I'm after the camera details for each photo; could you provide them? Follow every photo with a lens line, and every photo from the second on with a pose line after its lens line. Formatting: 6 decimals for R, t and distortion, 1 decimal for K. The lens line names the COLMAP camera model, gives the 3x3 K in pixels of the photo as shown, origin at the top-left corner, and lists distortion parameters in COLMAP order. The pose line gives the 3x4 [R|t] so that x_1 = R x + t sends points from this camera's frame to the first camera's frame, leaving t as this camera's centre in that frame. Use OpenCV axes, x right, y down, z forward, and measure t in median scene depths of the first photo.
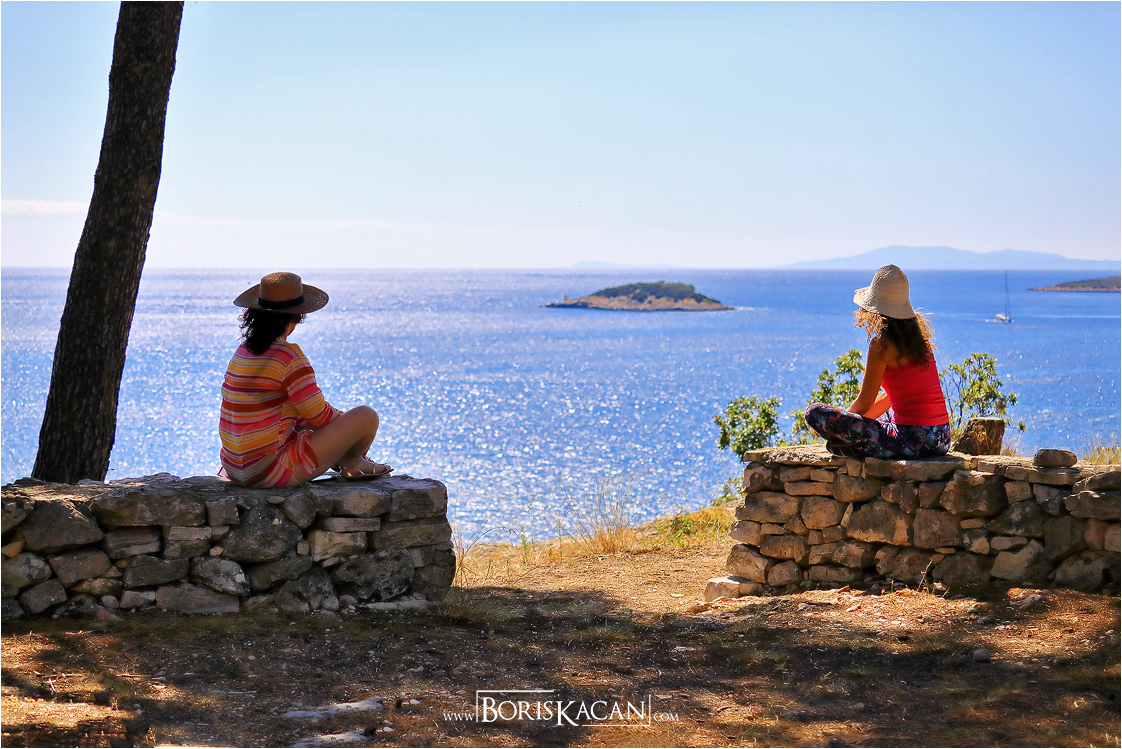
lens RADIAL K [[1948.3, 0, 561.0], [0, 1948.3, 374.5], [0, 0, 1]] dist [-0.029153, -0.006357]
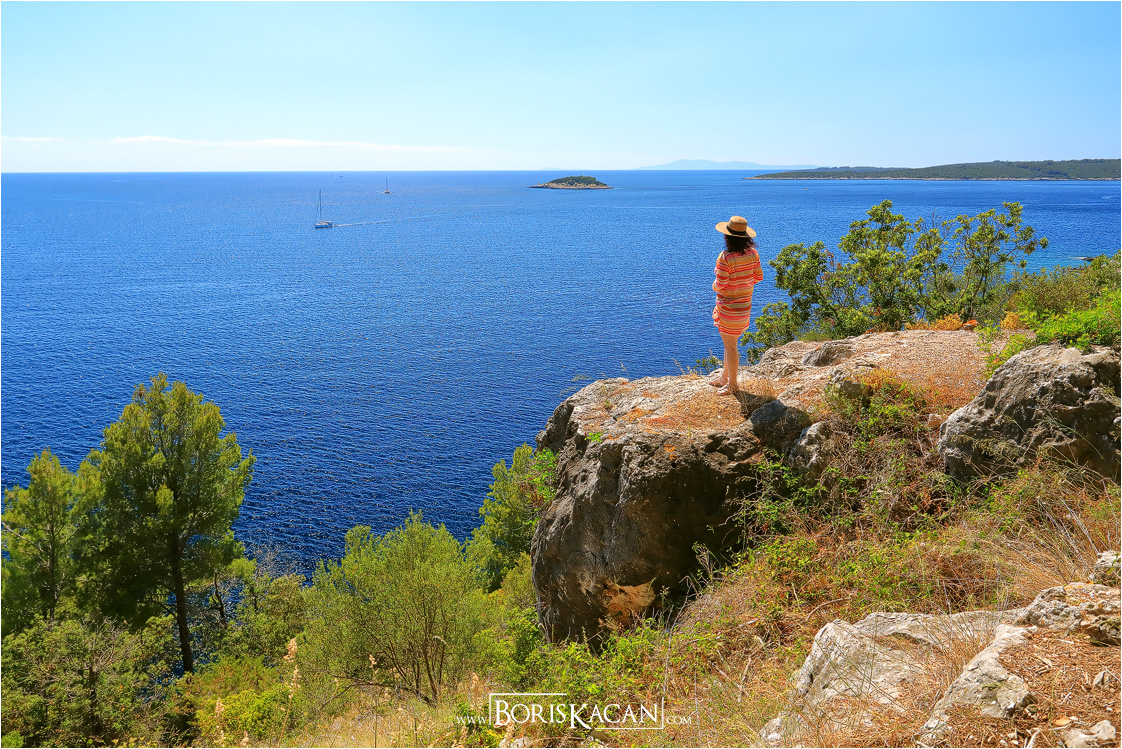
lens RADIAL K [[821.6, 0, 533.6], [0, 821.6, 380.9], [0, 0, 1]] dist [0.001239, -0.004566]
pose [[0.999986, 0.003462, 0.003905, -0.177175], [-0.004157, 0.980791, 0.195019, -0.002795], [-0.003155, -0.195033, 0.980792, 1.228781]]
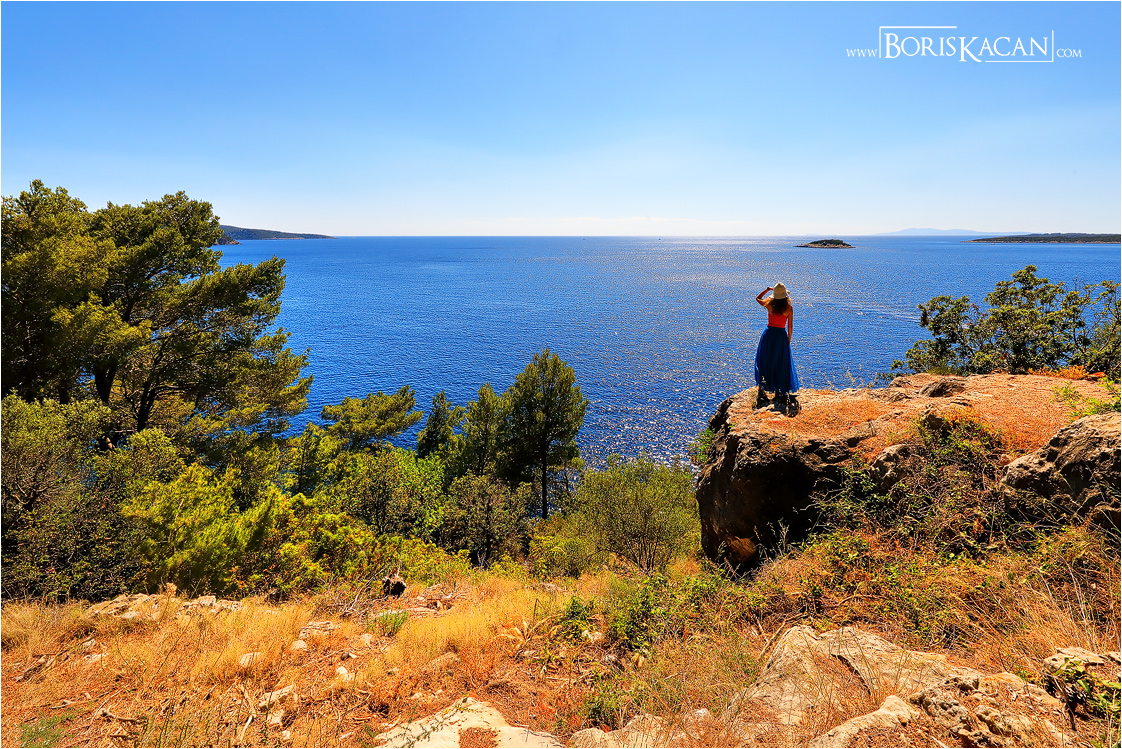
lens RADIAL K [[483.8, 0, 586.2], [0, 483.8, 345.5], [0, 0, 1]] dist [0.002509, -0.000045]
pose [[0.919125, 0.085144, -0.384655, -0.043075], [-0.019787, 0.985111, 0.170774, -0.024793], [0.393469, -0.149352, 0.907125, 1.312810]]
